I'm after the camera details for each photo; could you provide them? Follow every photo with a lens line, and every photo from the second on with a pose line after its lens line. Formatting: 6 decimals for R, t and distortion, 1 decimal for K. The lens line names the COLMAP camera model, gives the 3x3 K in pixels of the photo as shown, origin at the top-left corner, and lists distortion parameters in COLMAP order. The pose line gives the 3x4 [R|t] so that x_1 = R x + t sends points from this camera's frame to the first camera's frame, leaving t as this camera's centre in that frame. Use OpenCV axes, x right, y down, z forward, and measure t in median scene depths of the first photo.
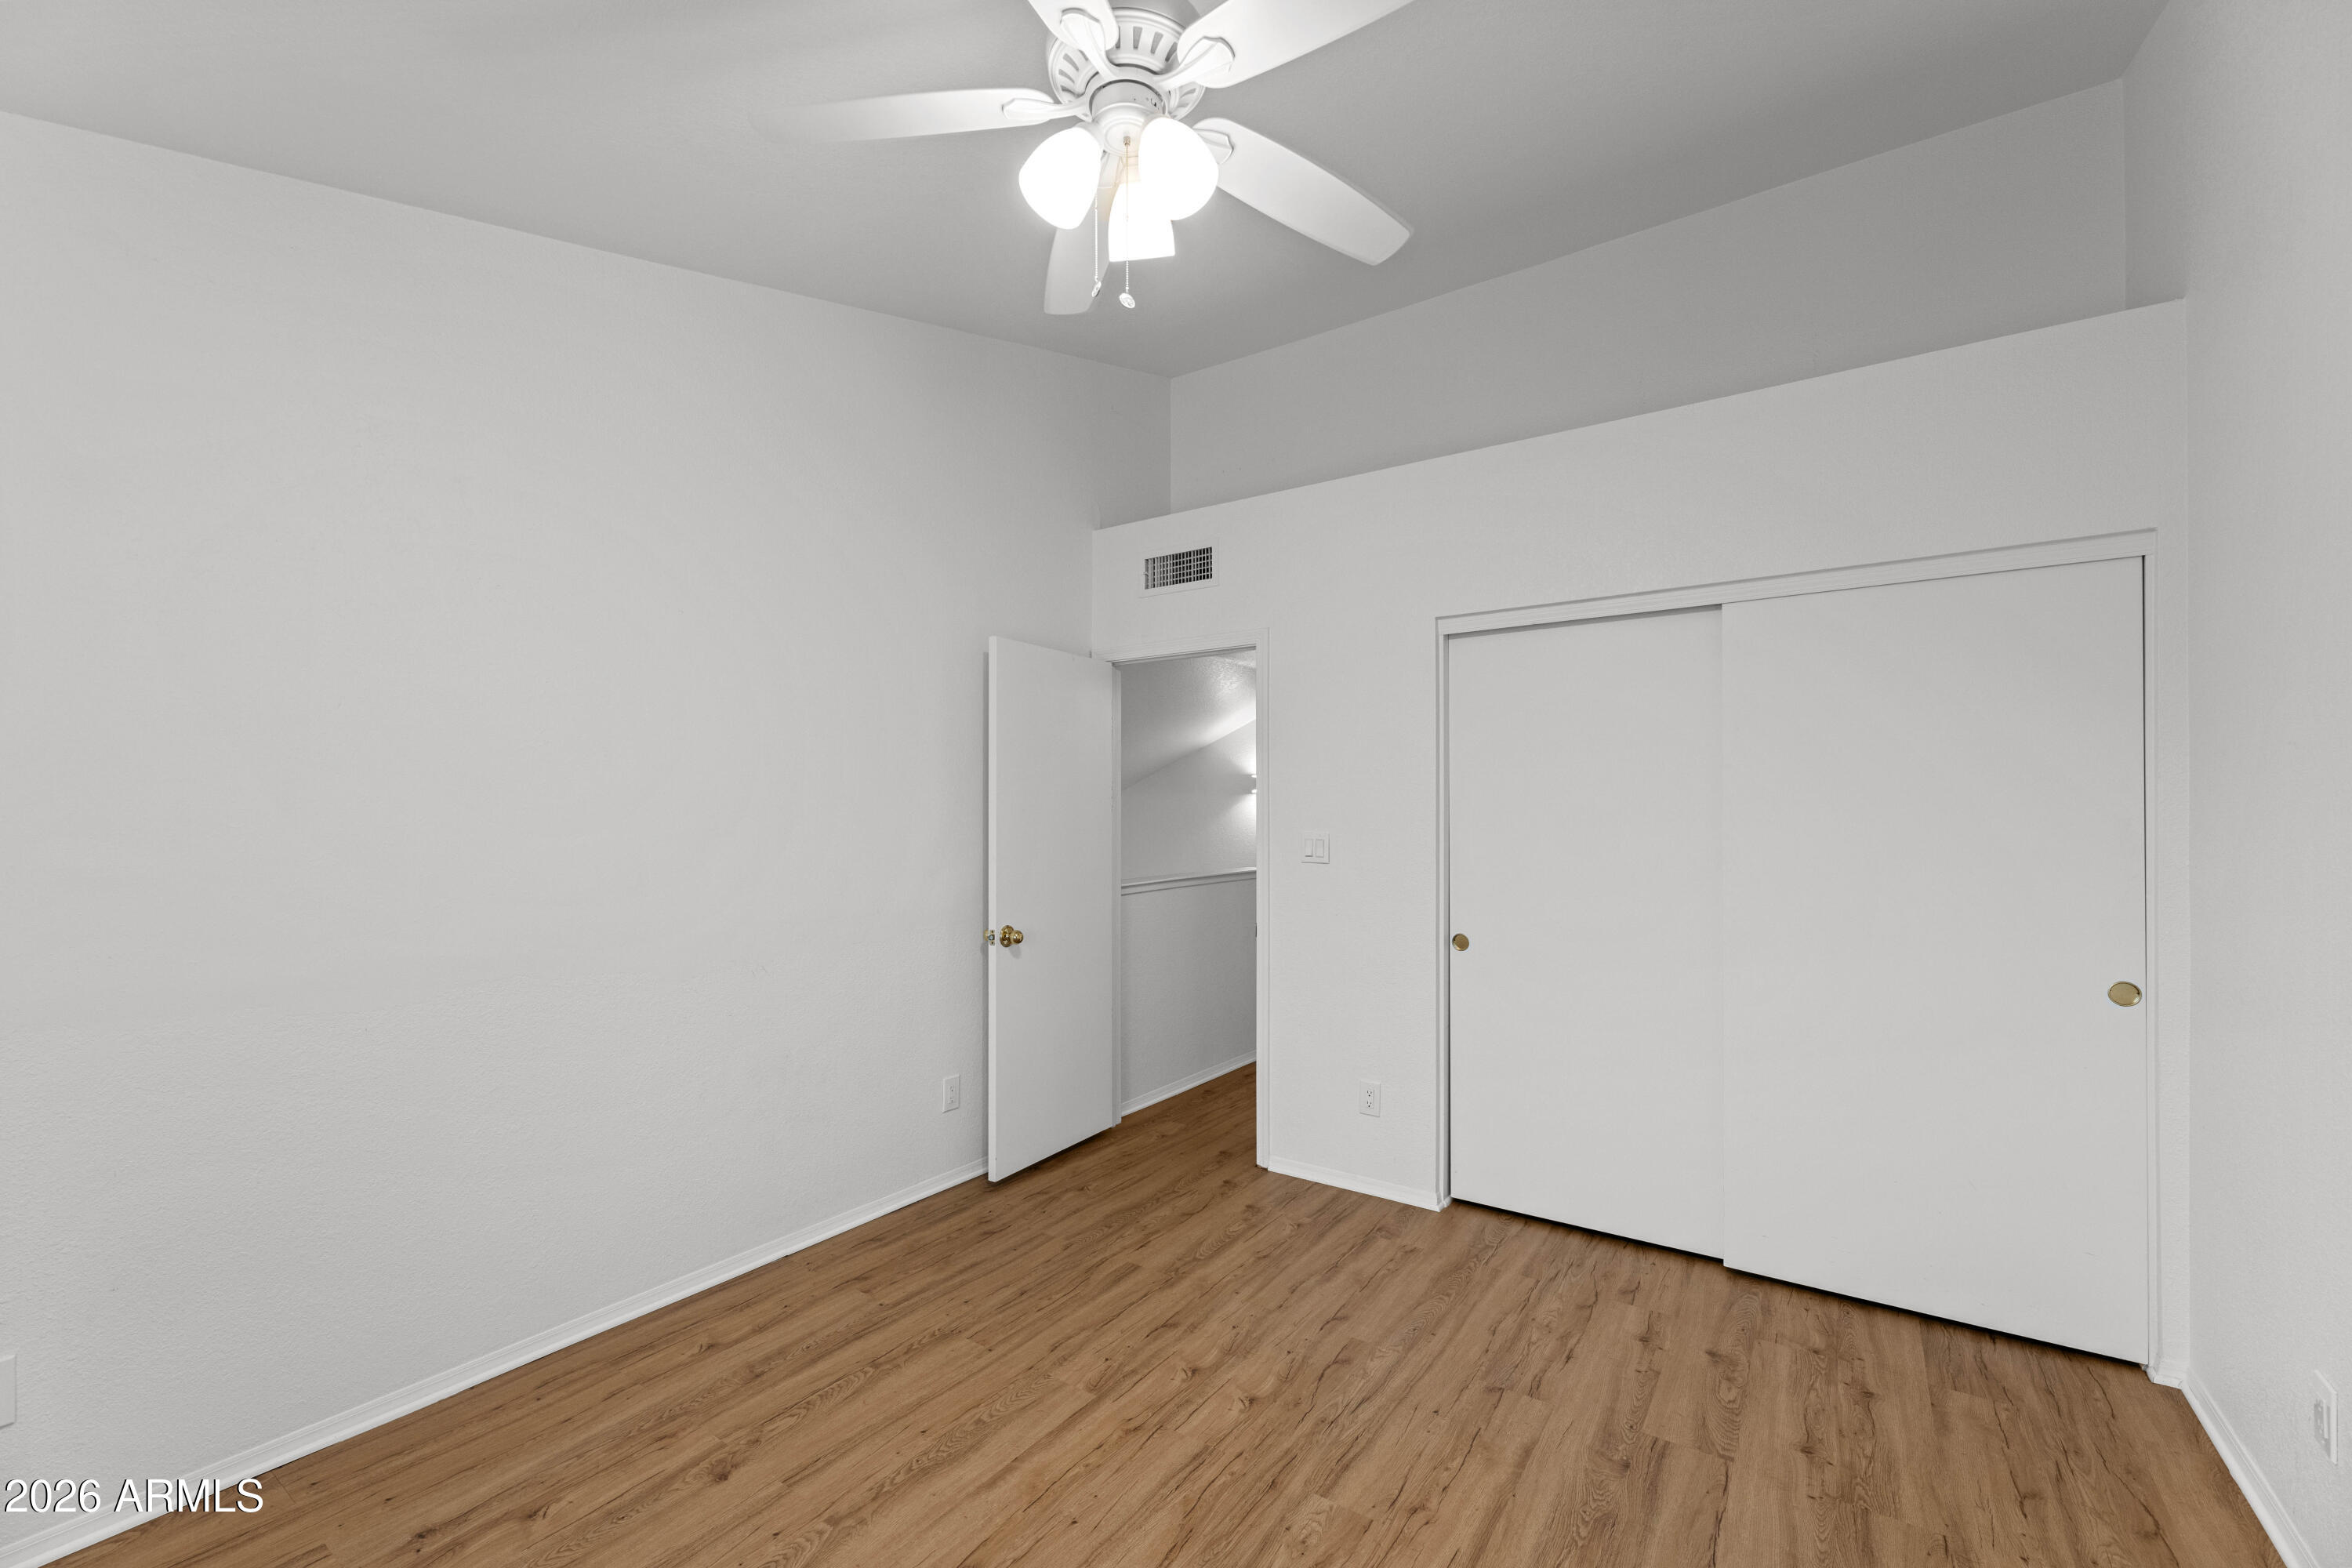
lens RADIAL K [[963.0, 0, 1174.9], [0, 963.0, 791.9], [0, 0, 1]] dist [0.000824, -0.000352]
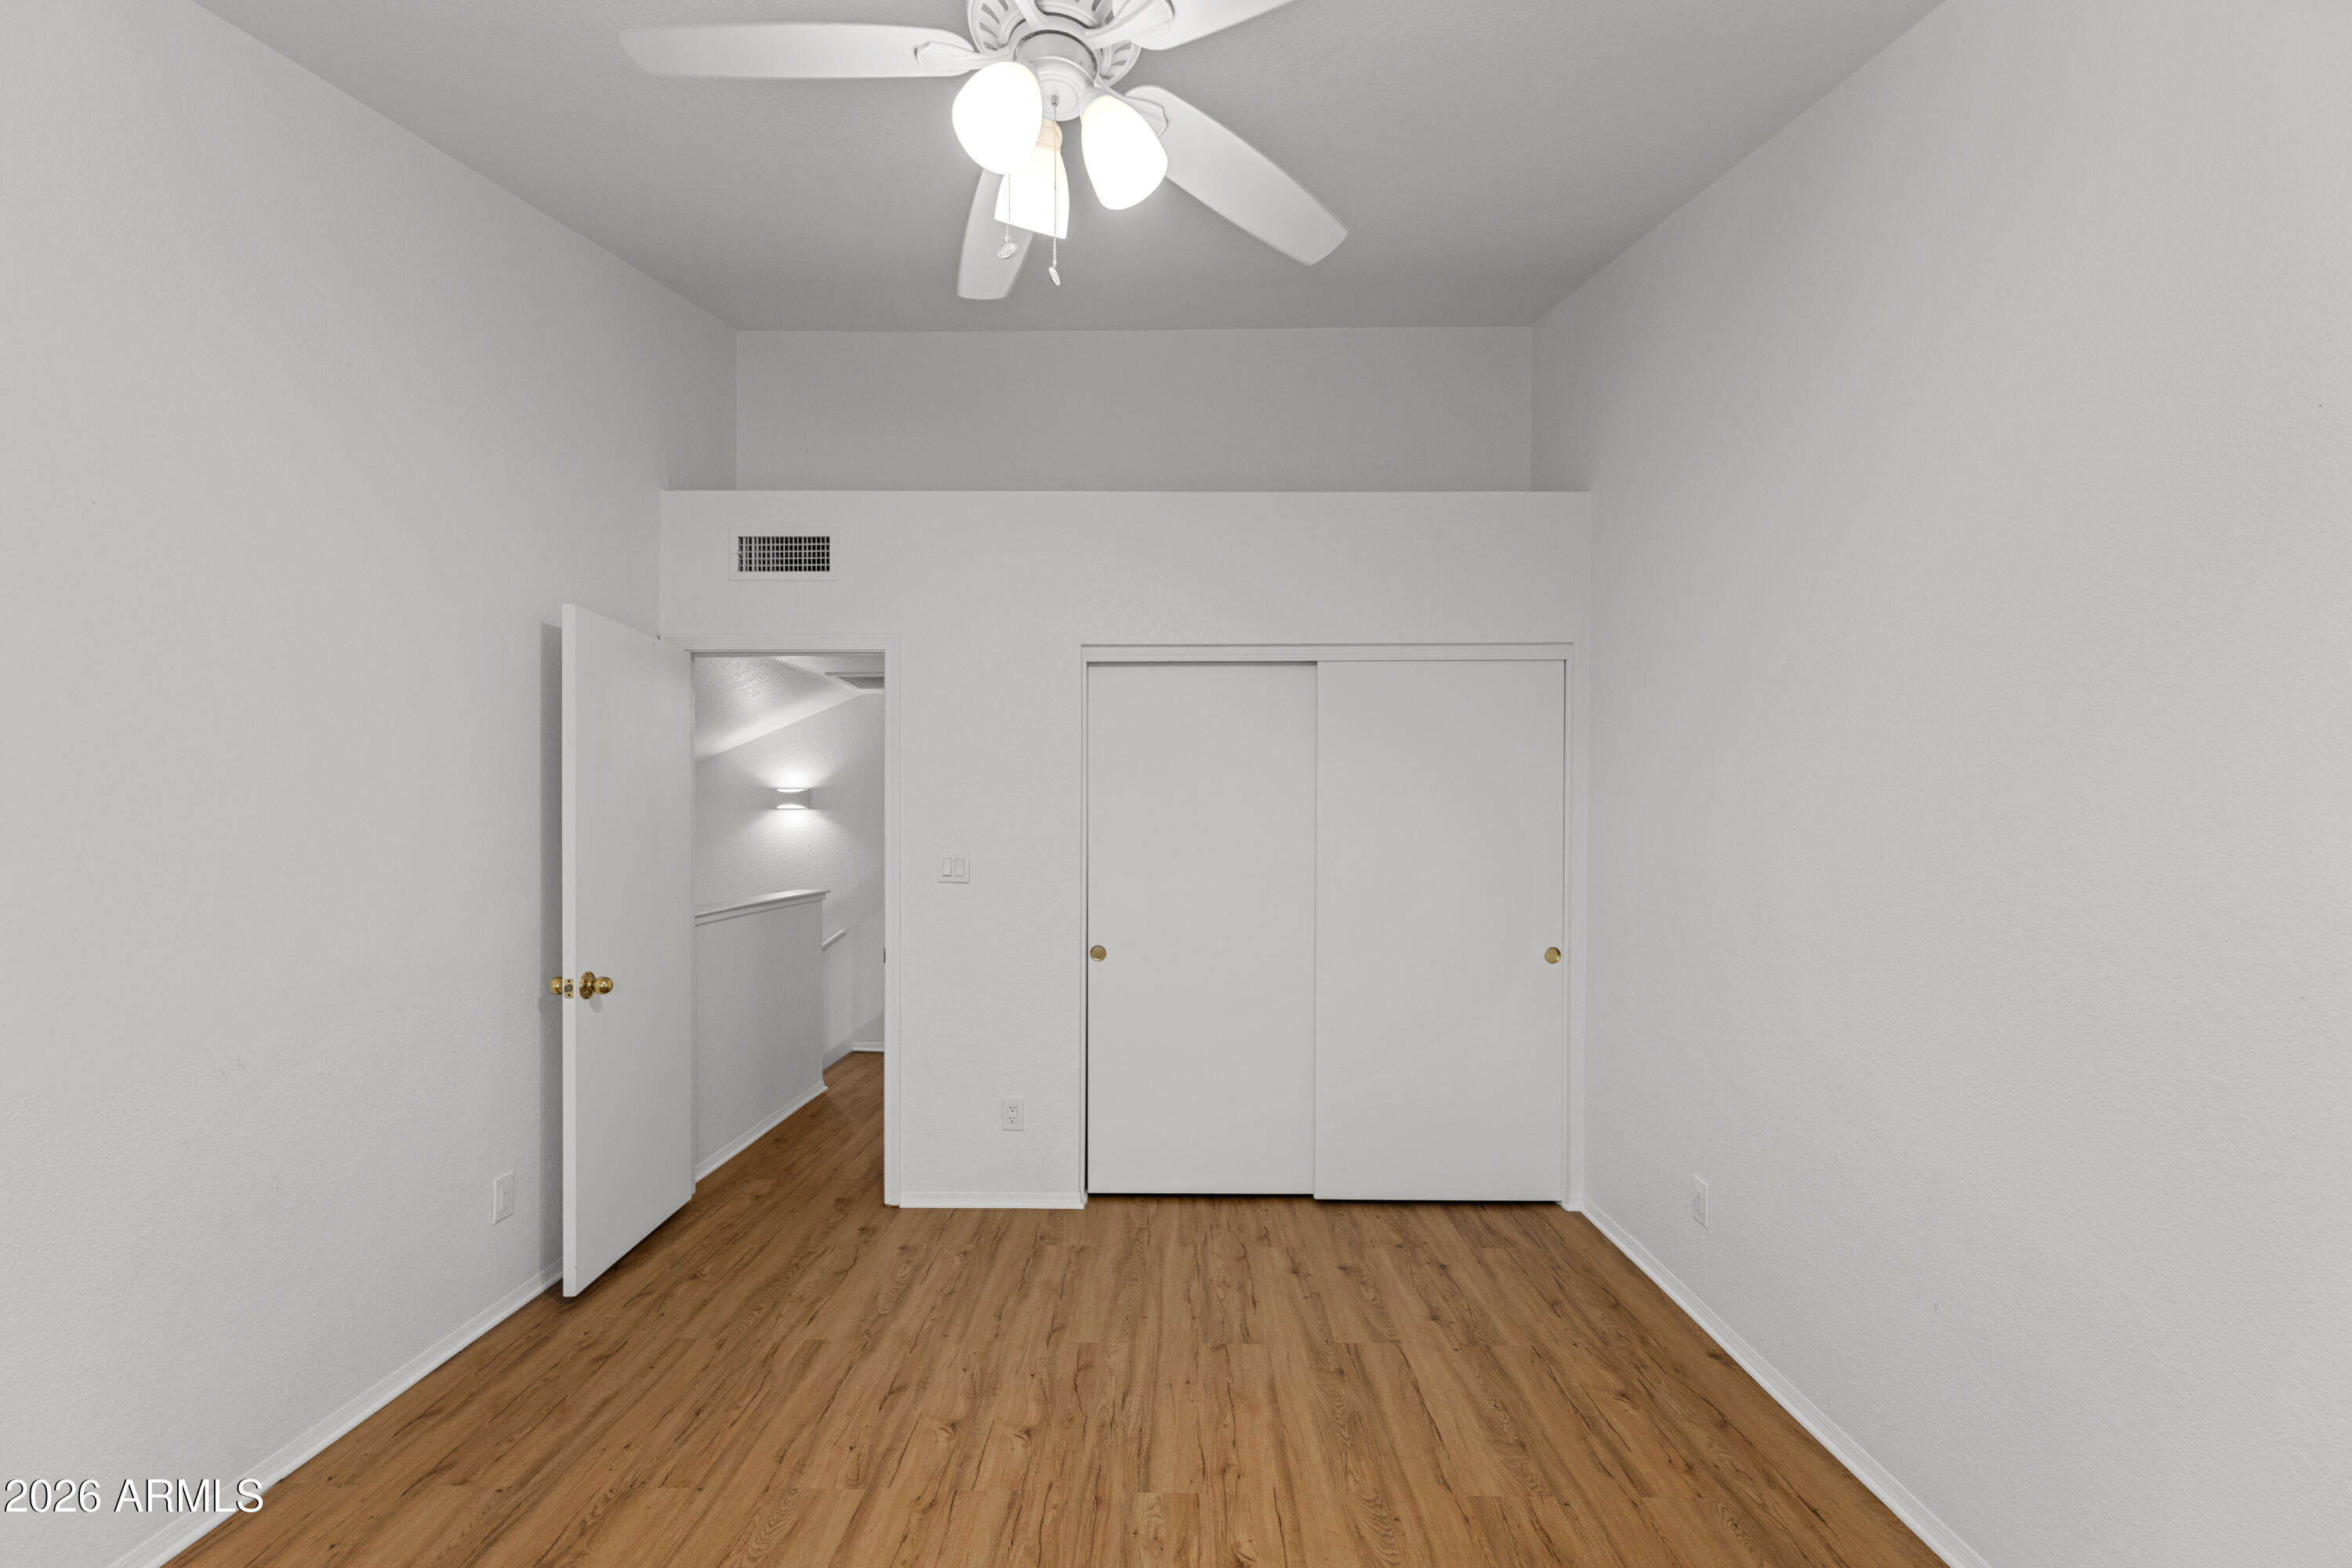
lens RADIAL K [[955.1, 0, 1171.0], [0, 955.1, 825.0], [0, 0, 1]] dist [0.000265, -0.000167]
pose [[0.827106, 0.006003, 0.562013, -0.307733], [-0.015006, 0.999822, 0.011405, 0.001909], [-0.561845, -0.017867, 0.827050, 0.112491]]
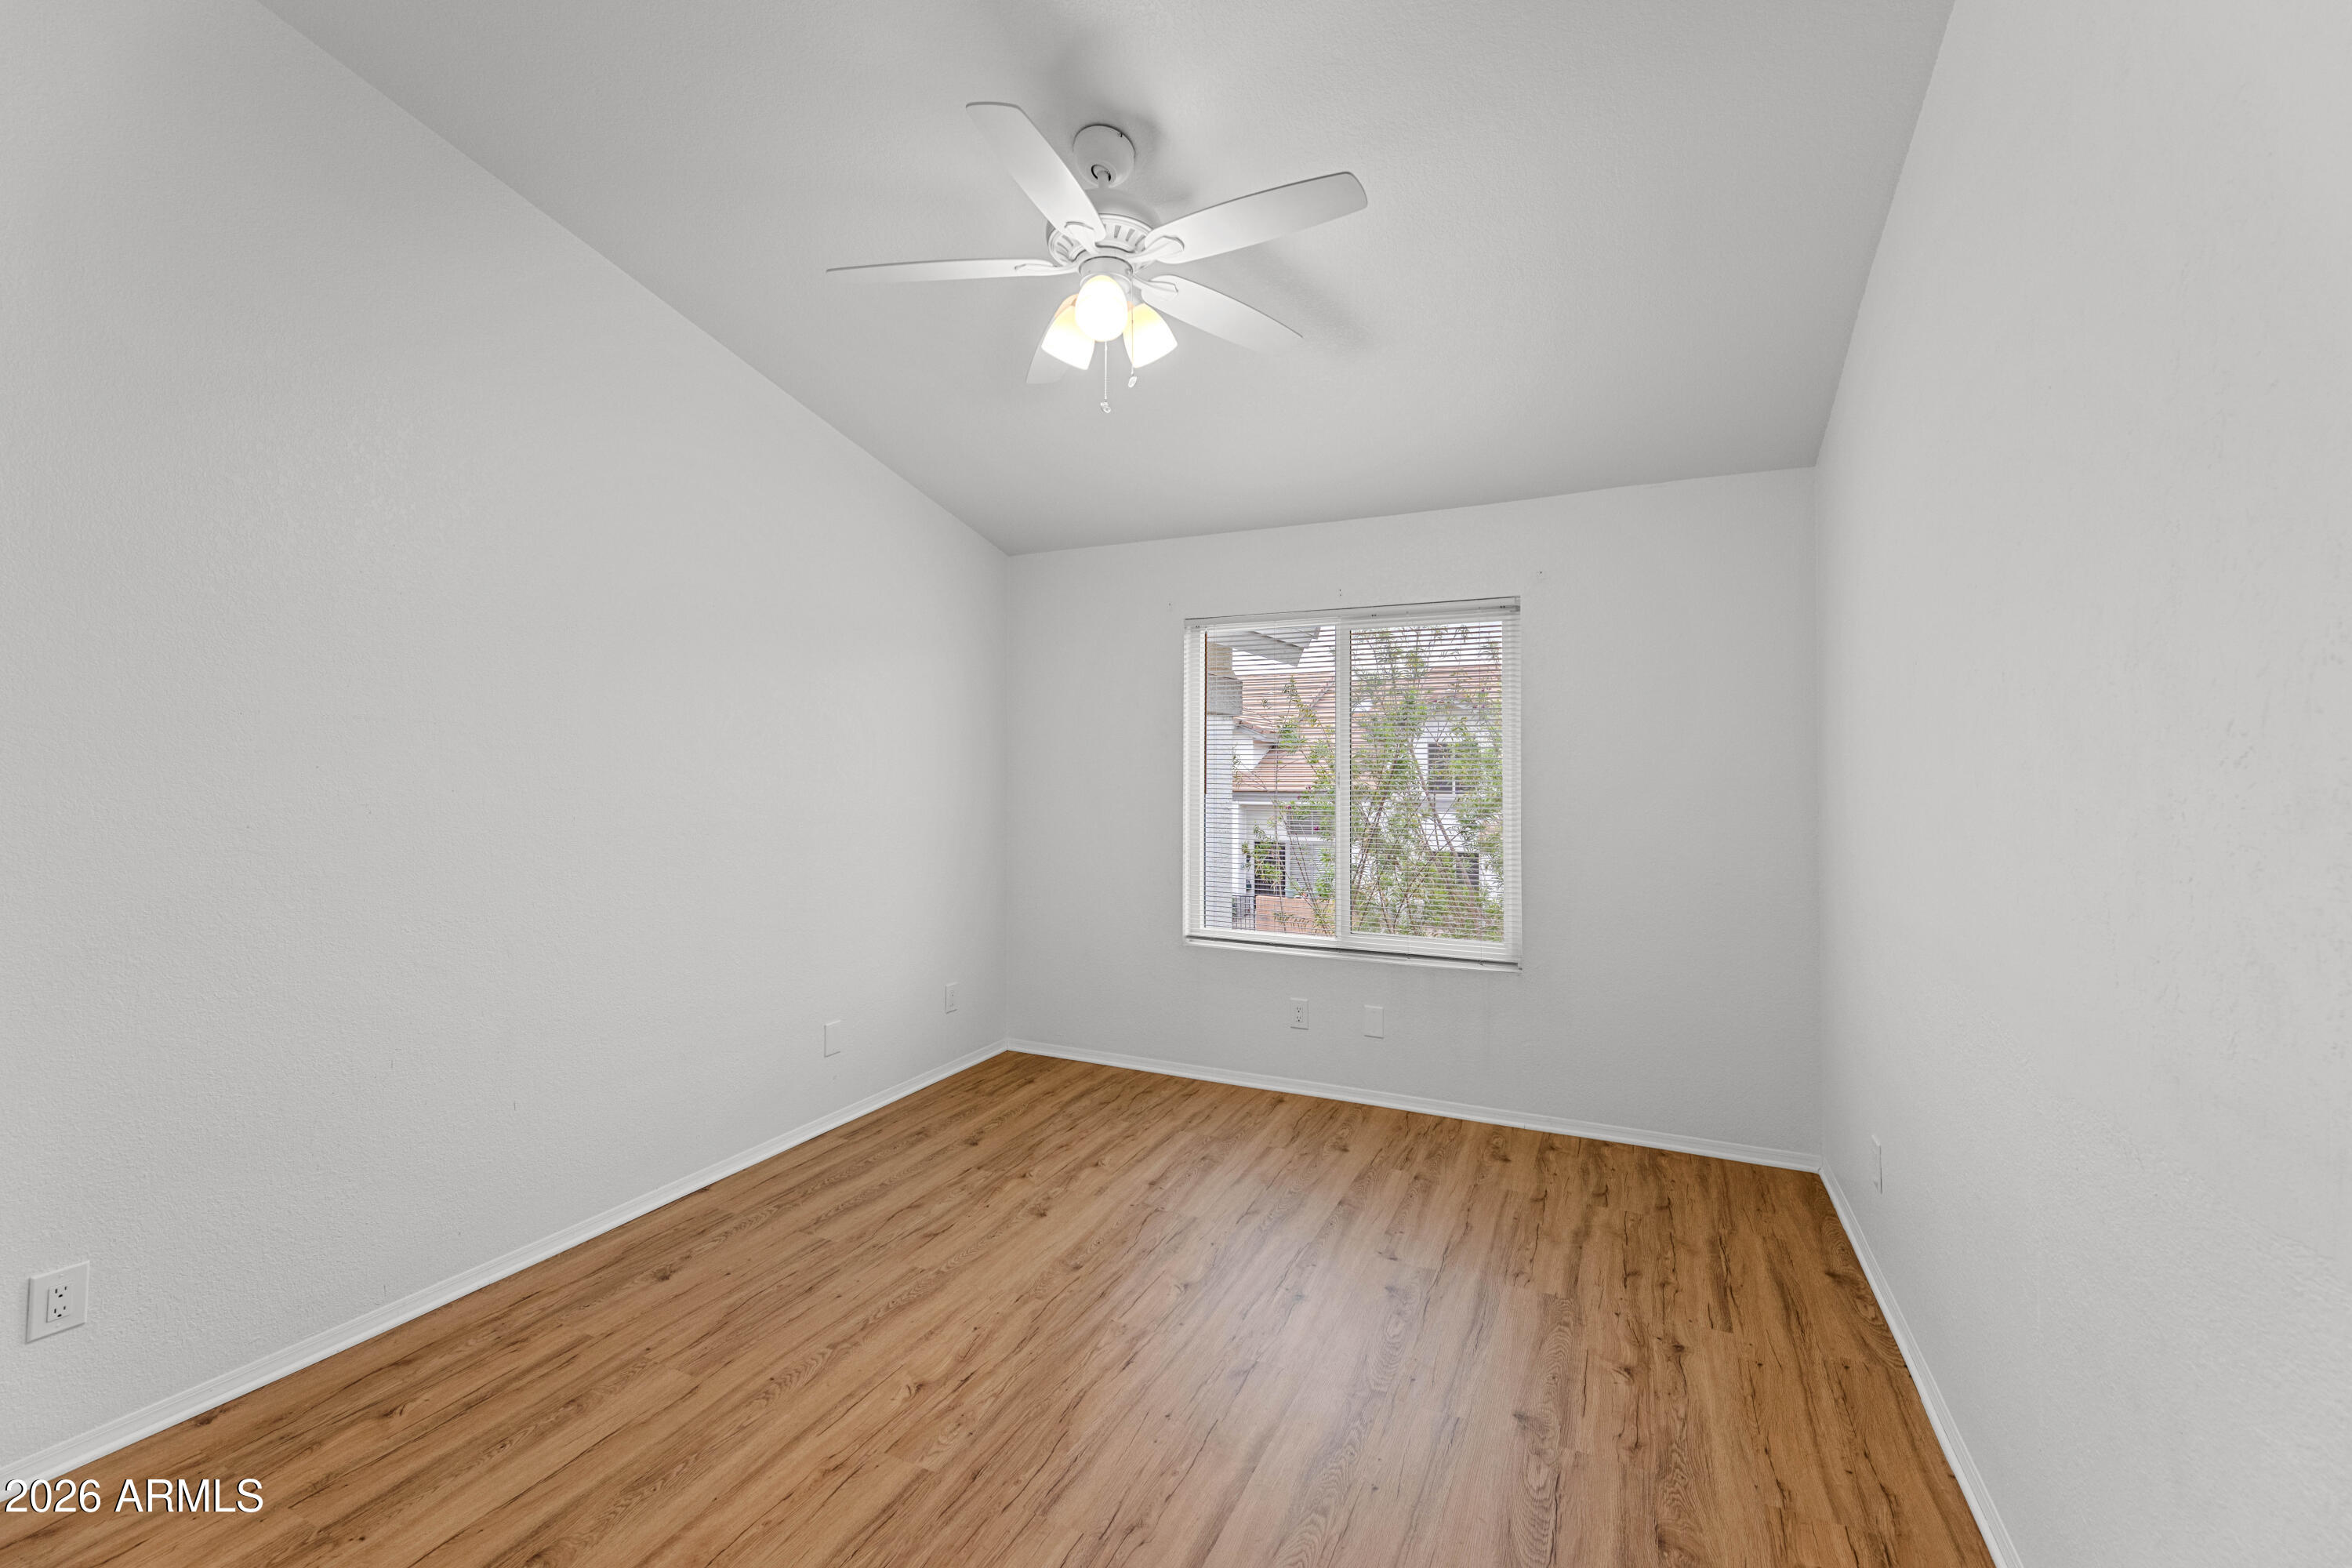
lens RADIAL K [[963.0, 0, 1174.9], [0, 963.0, 791.9], [0, 0, 1]] dist [0.000824, -0.000352]
pose [[-0.988490, 0.005685, -0.151182, 0.036066], [0.005076, 0.999977, 0.004414, 0.029860], [0.151204, 0.003596, -0.988496, 1.520005]]
